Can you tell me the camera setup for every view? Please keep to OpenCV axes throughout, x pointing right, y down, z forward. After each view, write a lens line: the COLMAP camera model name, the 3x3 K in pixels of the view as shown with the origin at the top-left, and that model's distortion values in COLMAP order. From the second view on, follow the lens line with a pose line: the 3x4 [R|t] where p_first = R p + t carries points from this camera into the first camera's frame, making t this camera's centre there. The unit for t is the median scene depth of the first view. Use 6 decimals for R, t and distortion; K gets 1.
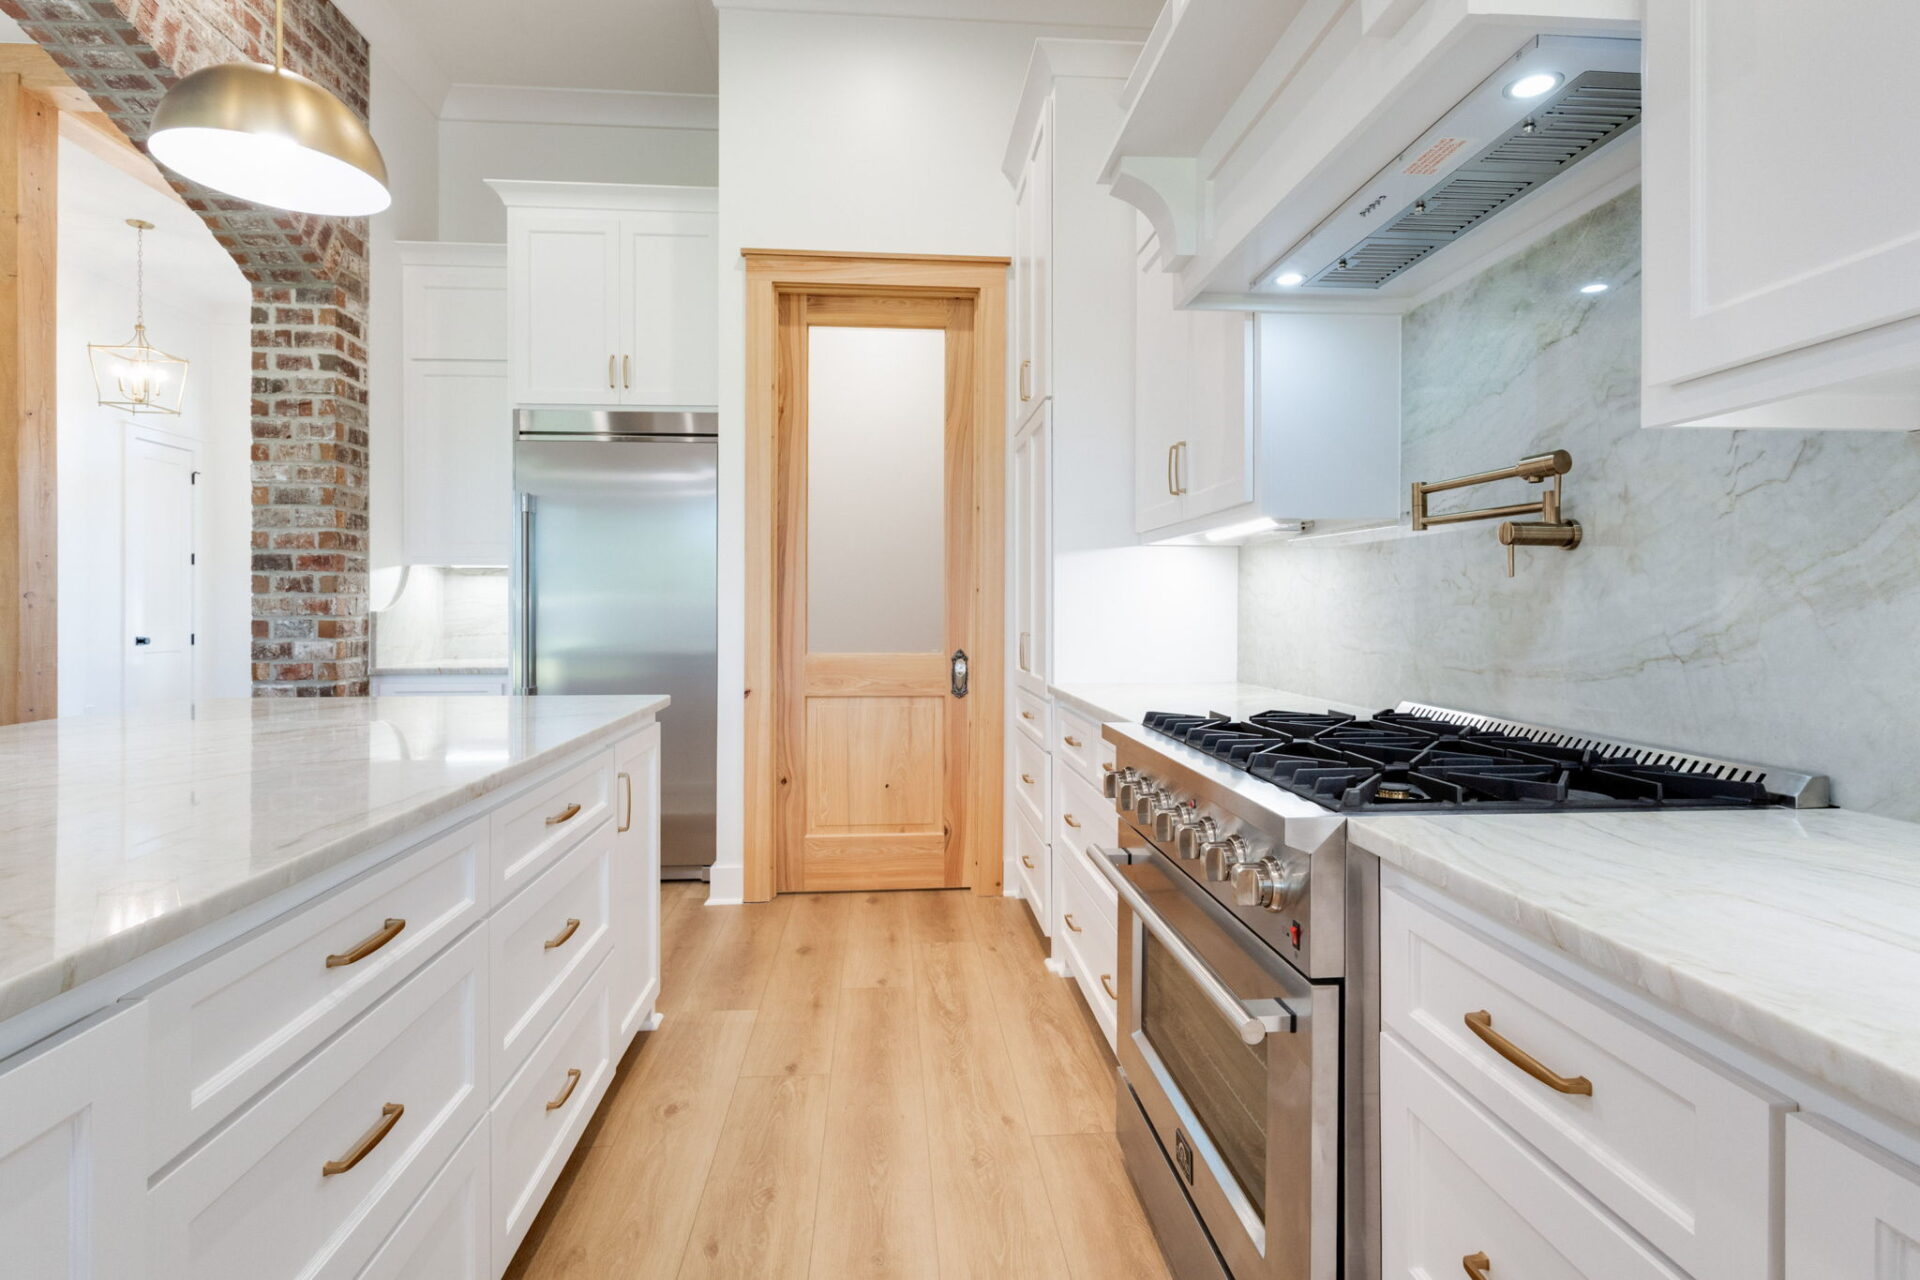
lens RADIAL K [[961.4, 0, 957.1], [0, 961.4, 612.5], [0, 0, 1]] dist [-0.001564, 0.000147]
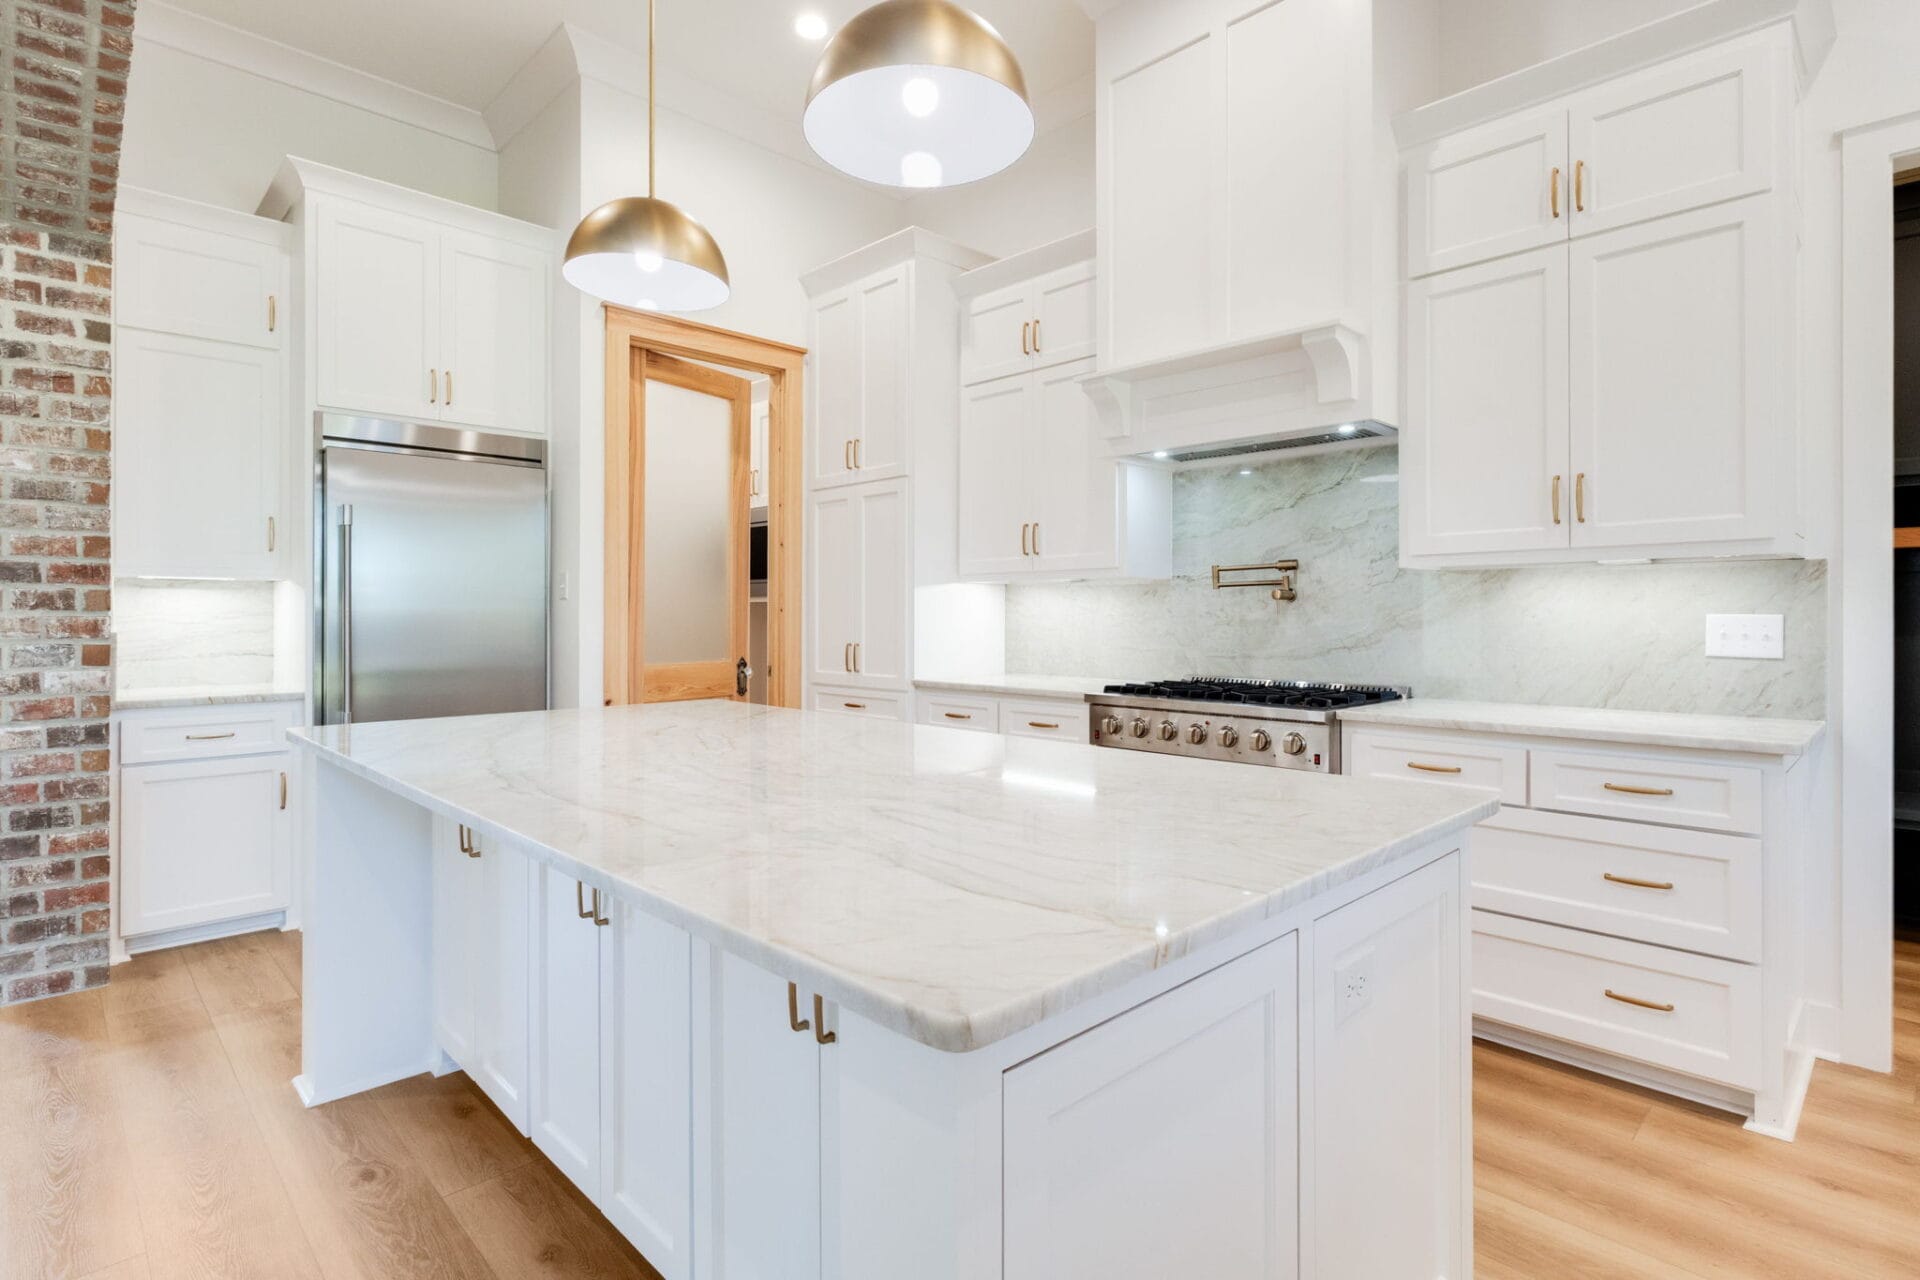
lens RADIAL K [[947.6, 0, 961.9], [0, 947.6, 616.7], [0, 0, 1]] dist [0.000086, -0.000647]
pose [[0.767409, -0.001397, 0.641156, -0.609398], [0.002372, 0.999997, -0.000660, -0.013132], [-0.641154, 0.002028, 0.767410, -0.099136]]
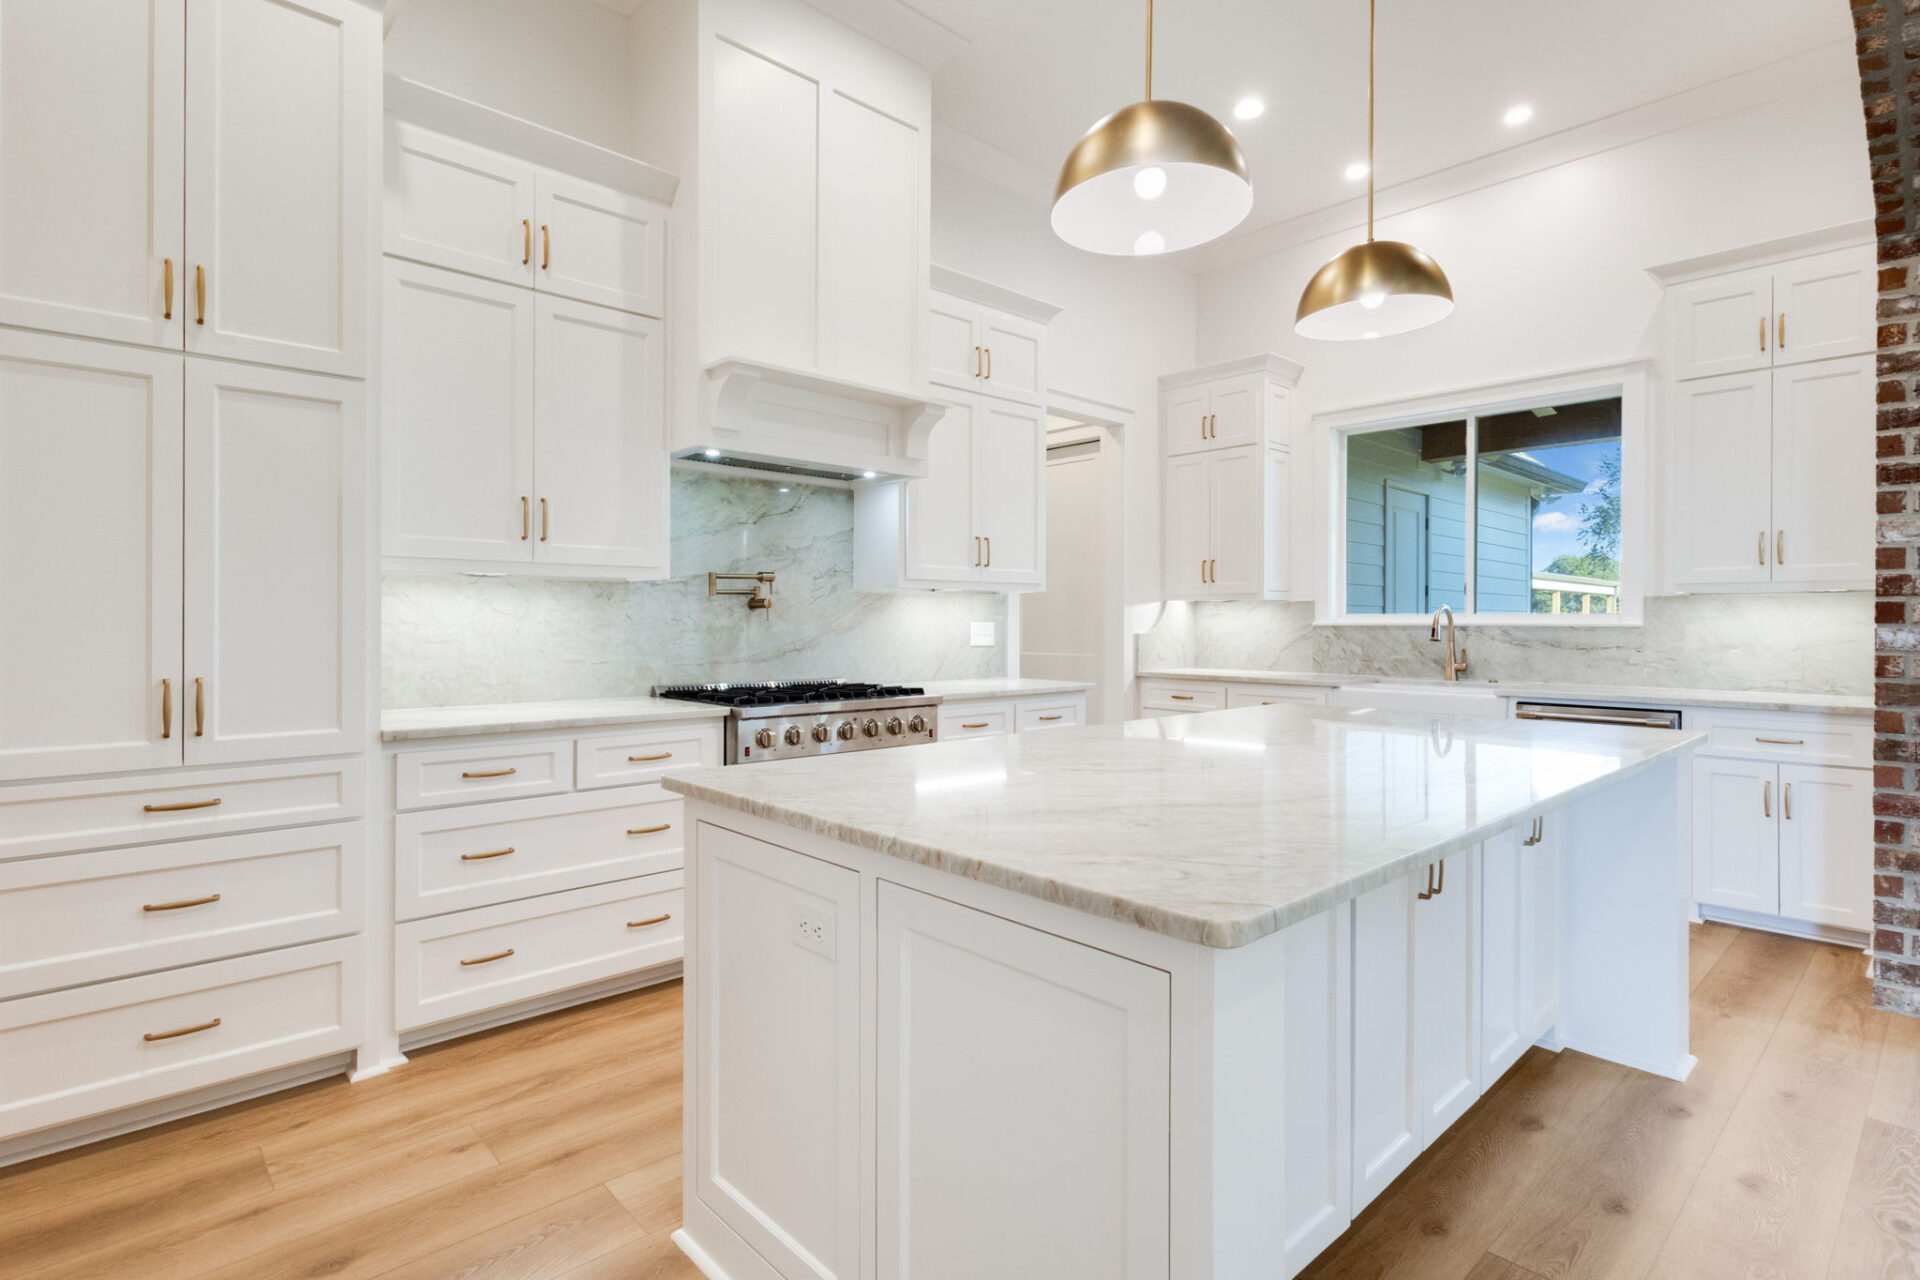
lens RADIAL K [[947.6, 0, 961.9], [0, 947.6, 616.7], [0, 0, 1]] dist [0.000086, -0.000647]
pose [[-0.625114, 0.001253, 0.780532, -0.703190], [-0.001151, 0.999996, -0.002527, -0.018246], [-0.780533, -0.002478, -0.625110, 0.917904]]
